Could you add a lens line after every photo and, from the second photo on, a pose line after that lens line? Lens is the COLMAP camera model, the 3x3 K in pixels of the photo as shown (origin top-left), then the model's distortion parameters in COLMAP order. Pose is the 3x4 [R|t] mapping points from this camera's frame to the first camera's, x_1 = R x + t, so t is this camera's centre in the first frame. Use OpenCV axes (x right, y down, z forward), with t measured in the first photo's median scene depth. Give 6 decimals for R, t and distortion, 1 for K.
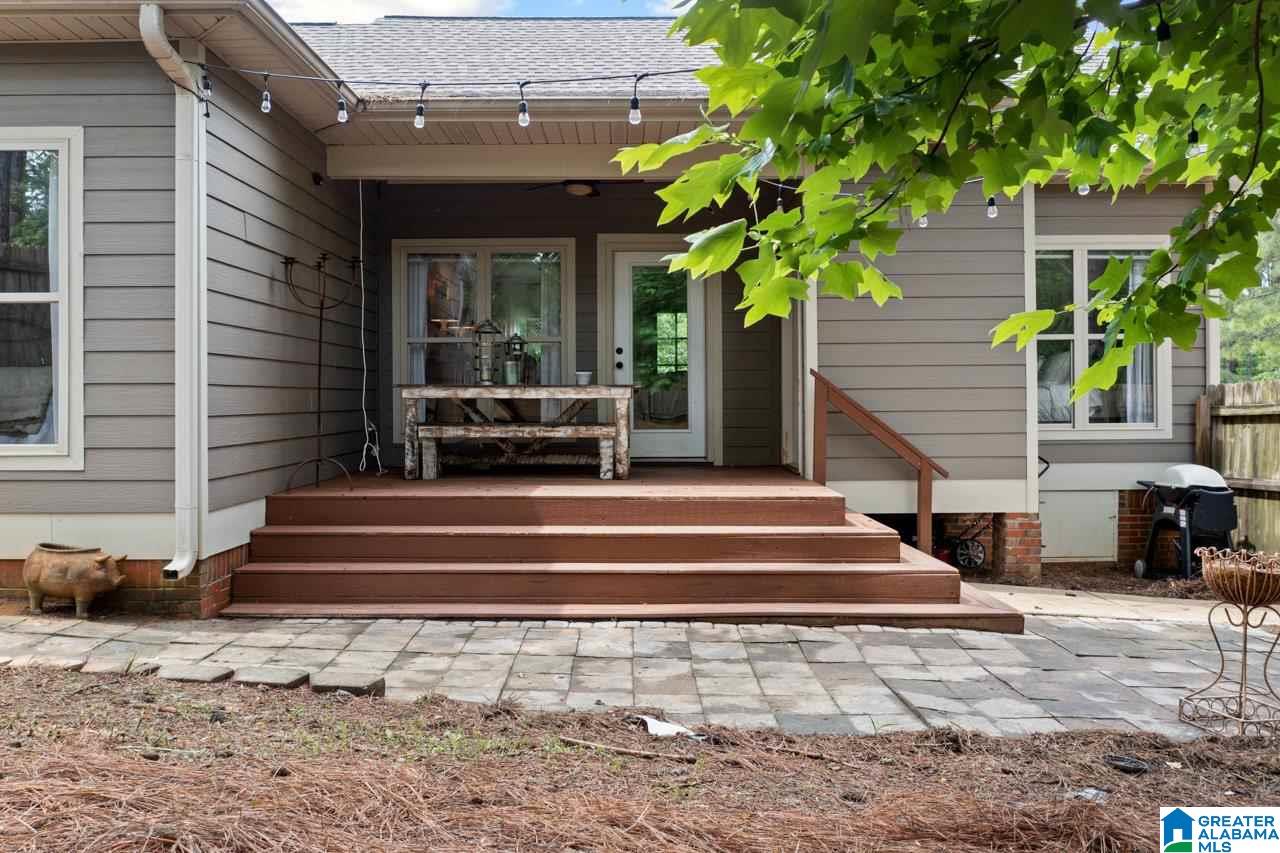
lens RADIAL K [[1015.3, 0, 635.1], [0, 1015.3, 422.5], [0, 0, 1]] dist [-0.023368, -0.006395]
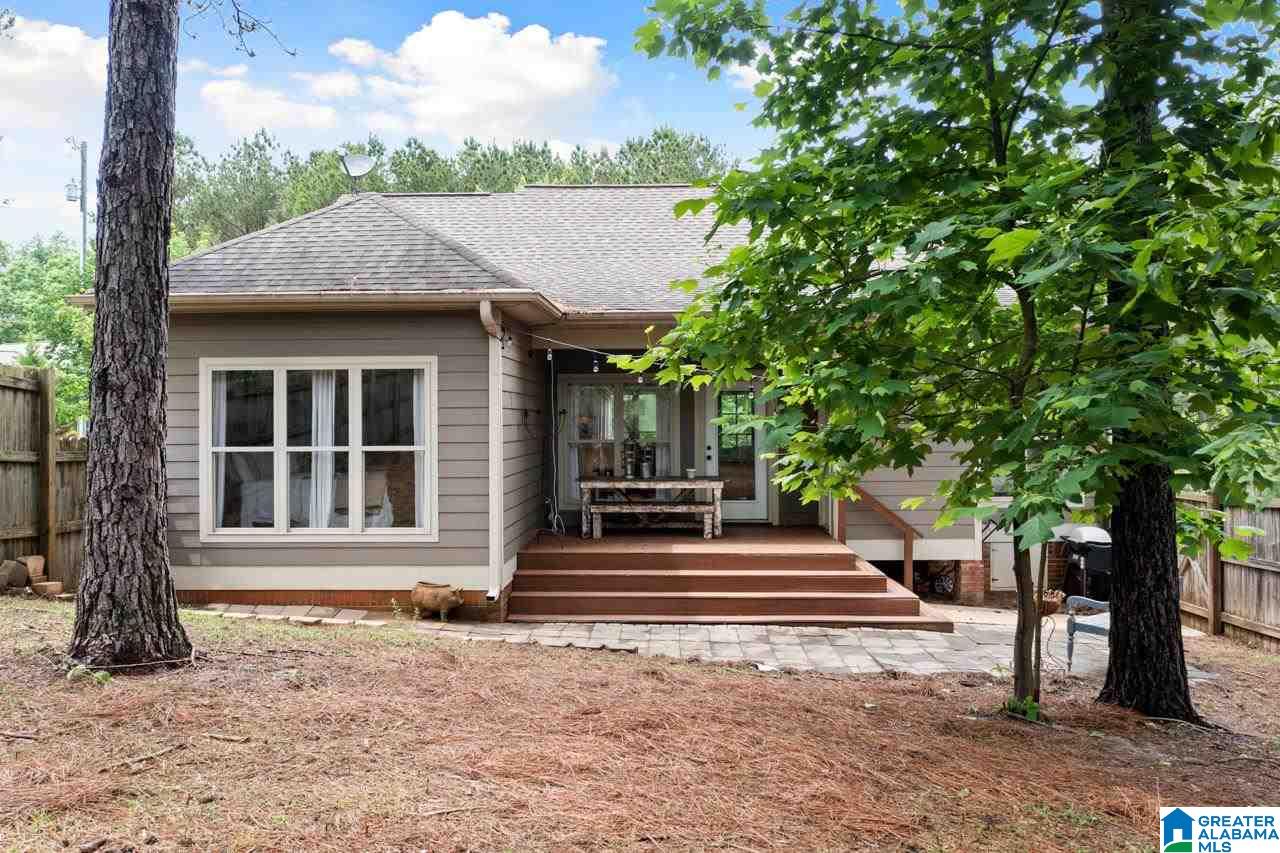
lens RADIAL K [[1015.3, 0, 644.3], [0, 1015.3, 425.0], [0, 0, 1]] dist [-0.023368, -0.006395]
pose [[0.999615, -0.001116, -0.027723, -0.109563], [0.000625, 0.999843, -0.017730, -0.123482], [0.027739, 0.017706, 0.999458, -0.786810]]
